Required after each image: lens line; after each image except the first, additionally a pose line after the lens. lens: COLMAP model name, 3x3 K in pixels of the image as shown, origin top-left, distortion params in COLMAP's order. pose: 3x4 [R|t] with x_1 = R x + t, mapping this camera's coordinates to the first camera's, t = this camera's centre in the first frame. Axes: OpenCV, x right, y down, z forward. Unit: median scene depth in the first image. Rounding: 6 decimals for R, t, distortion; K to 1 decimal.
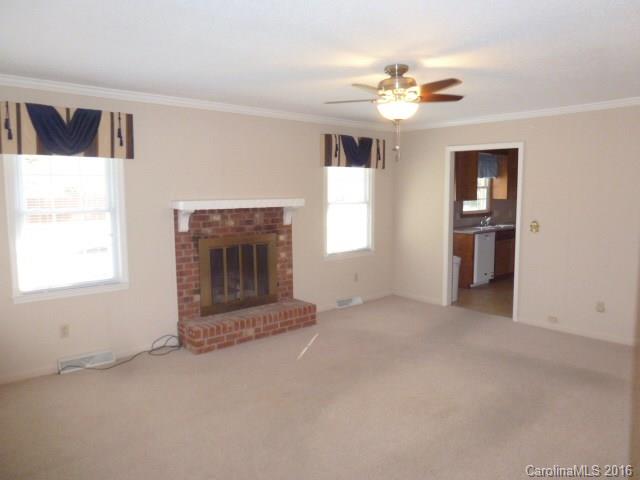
lens RADIAL K [[469.0, 0, 323.8], [0, 469.0, 239.2], [0, 0, 1]] dist [-0.008108, -0.002468]
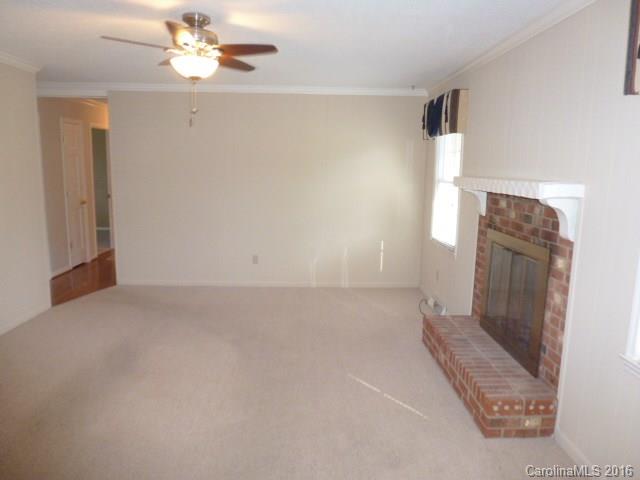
lens RADIAL K [[469.0, 0, 323.8], [0, 469.0, 239.2], [0, 0, 1]] dist [-0.008108, -0.002468]
pose [[-0.642472, 0.108991, -0.758519, 0.461855], [-0.099676, 0.969539, 0.223739, -0.118347], [0.759799, 0.219352, -0.612038, 1.171439]]
